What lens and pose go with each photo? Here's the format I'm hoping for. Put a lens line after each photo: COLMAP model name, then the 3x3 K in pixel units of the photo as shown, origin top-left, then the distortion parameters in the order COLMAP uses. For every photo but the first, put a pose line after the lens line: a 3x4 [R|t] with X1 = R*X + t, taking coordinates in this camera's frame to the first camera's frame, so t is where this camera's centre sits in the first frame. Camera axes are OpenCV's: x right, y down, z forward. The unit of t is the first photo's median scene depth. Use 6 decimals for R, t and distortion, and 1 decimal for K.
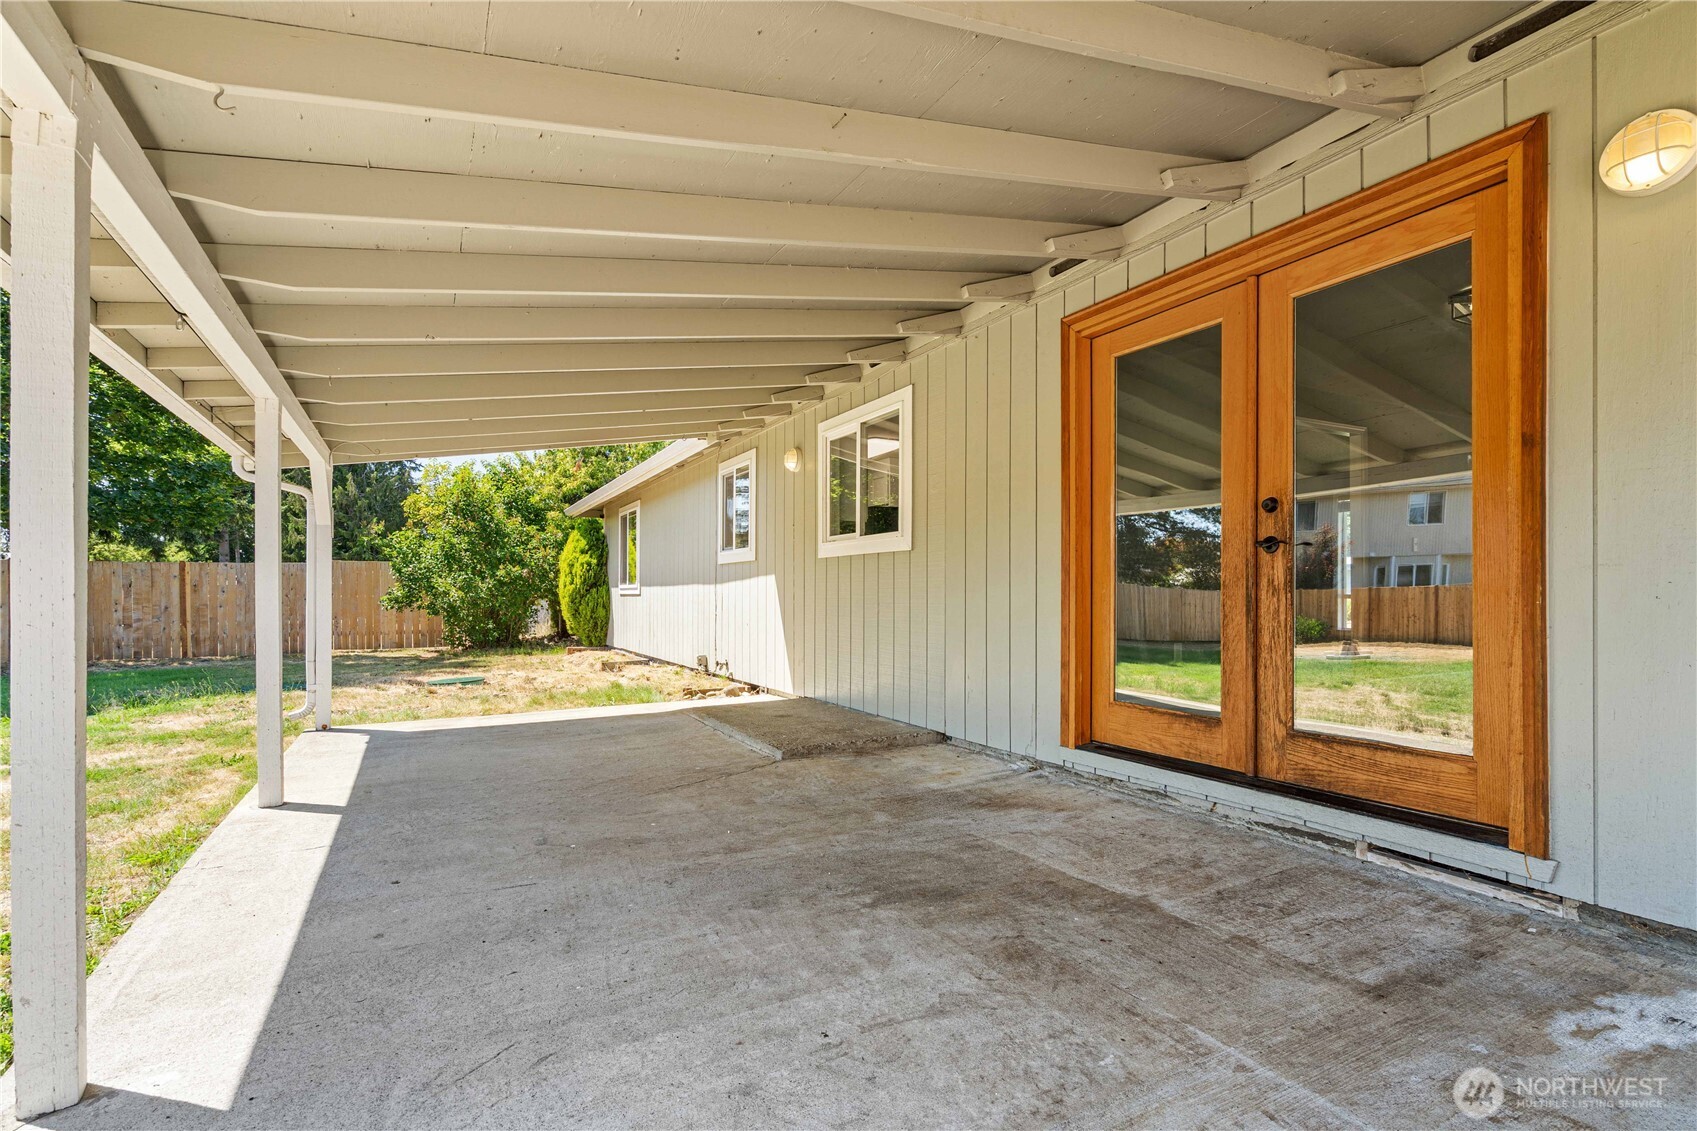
lens RADIAL K [[801.9, 0, 849.7], [0, 801.9, 594.2], [0, 0, 1]] dist [-0.003559, 0.000826]
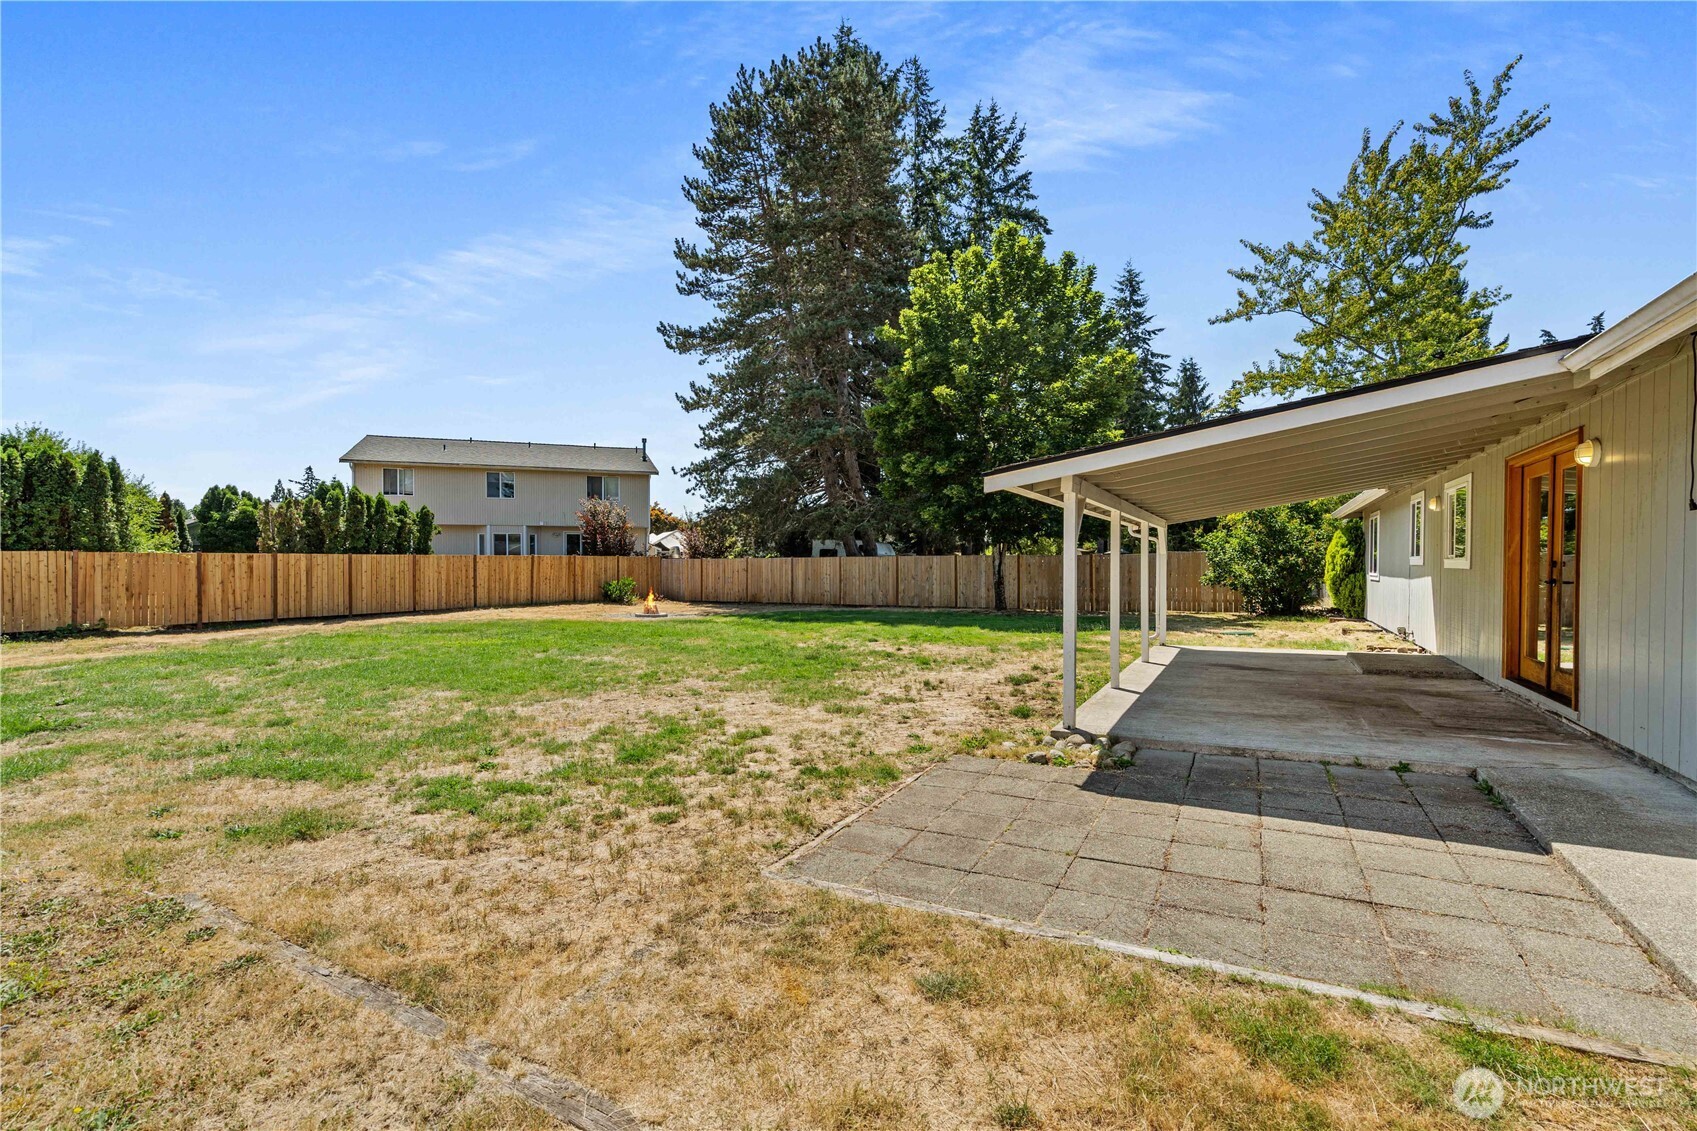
lens RADIAL K [[794.0, 0, 829.2], [0, 794.0, 567.9], [0, 0, 1]] dist [-0.002615, 0.000643]
pose [[0.553004, 0.006258, -0.833155, 1.094923], [0.001043, 0.999966, 0.008203, -0.109148], [0.833178, -0.005405, 0.552978, -1.624606]]
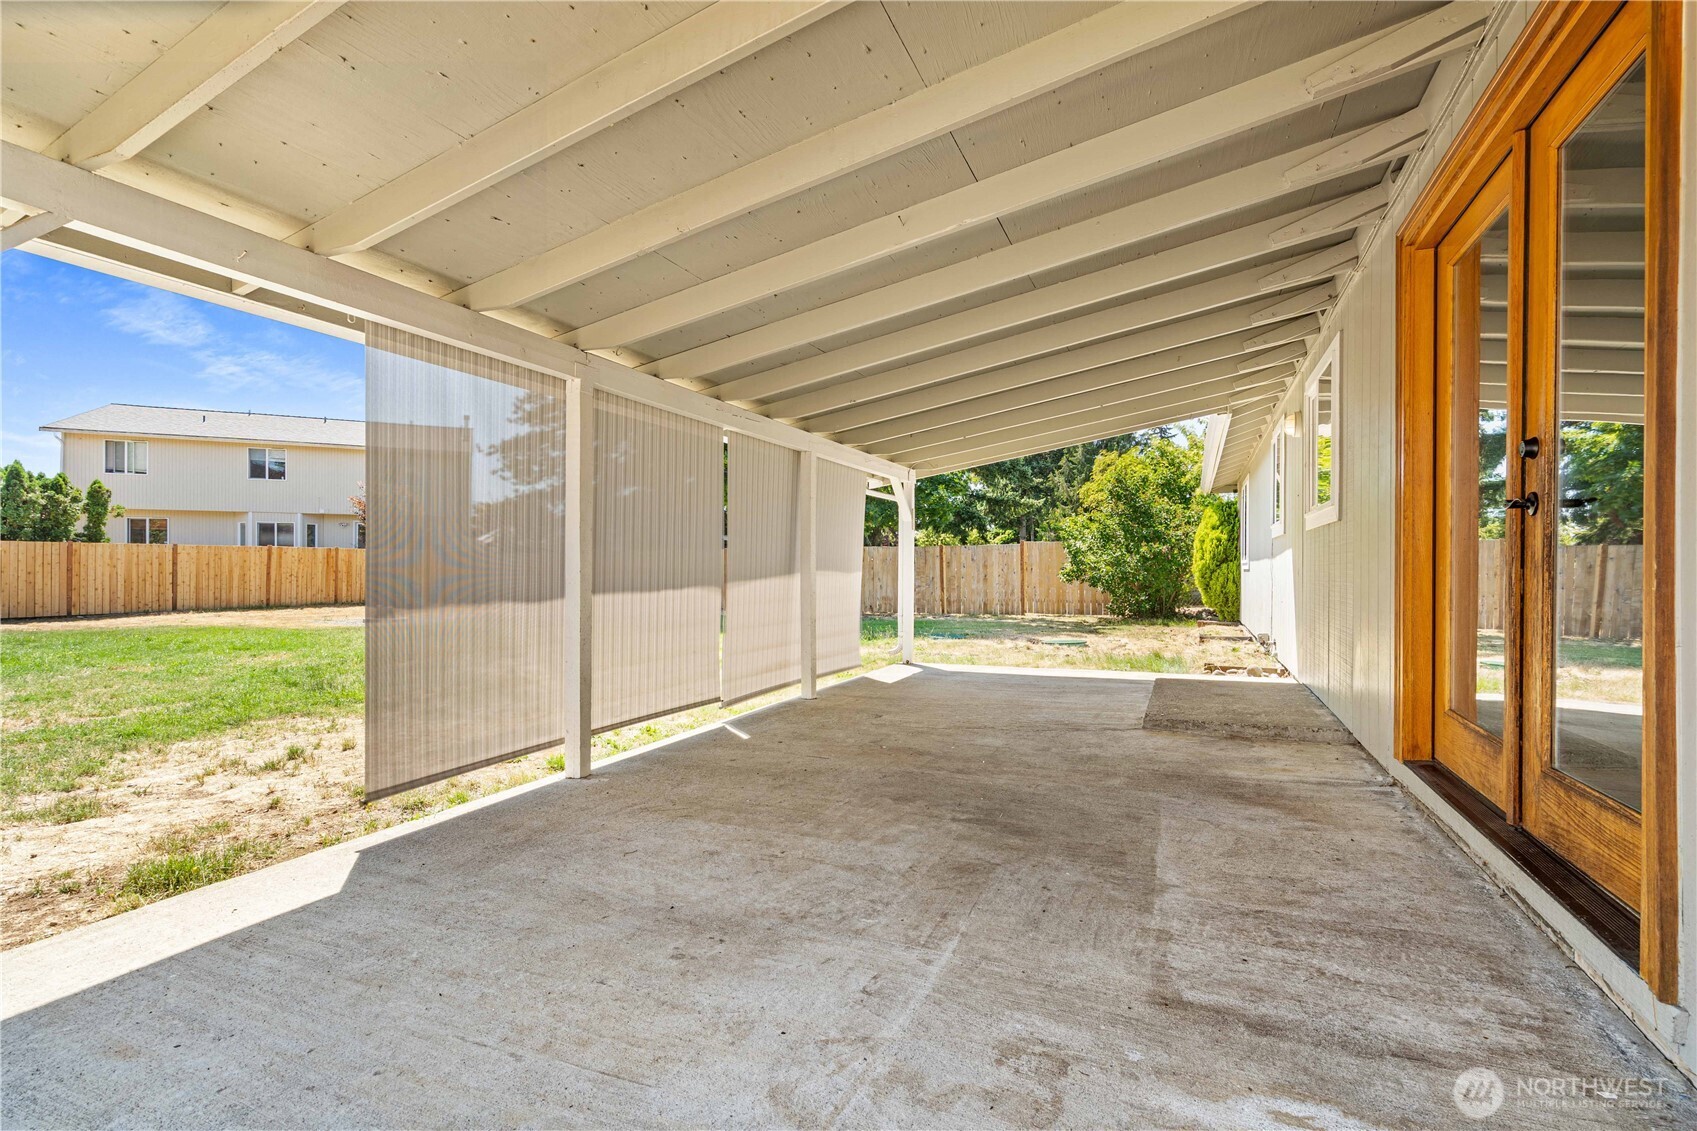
lens RADIAL K [[779.6, 0, 837.4], [0, 779.6, 556.7], [0, 0, 1]] dist [-0.001722, 0.000613]
pose [[0.607162, -0.010920, -0.794503, 0.624070], [-0.000892, 0.999896, -0.014425, -0.004673], [0.794578, 0.009467, 0.607089, 0.073501]]
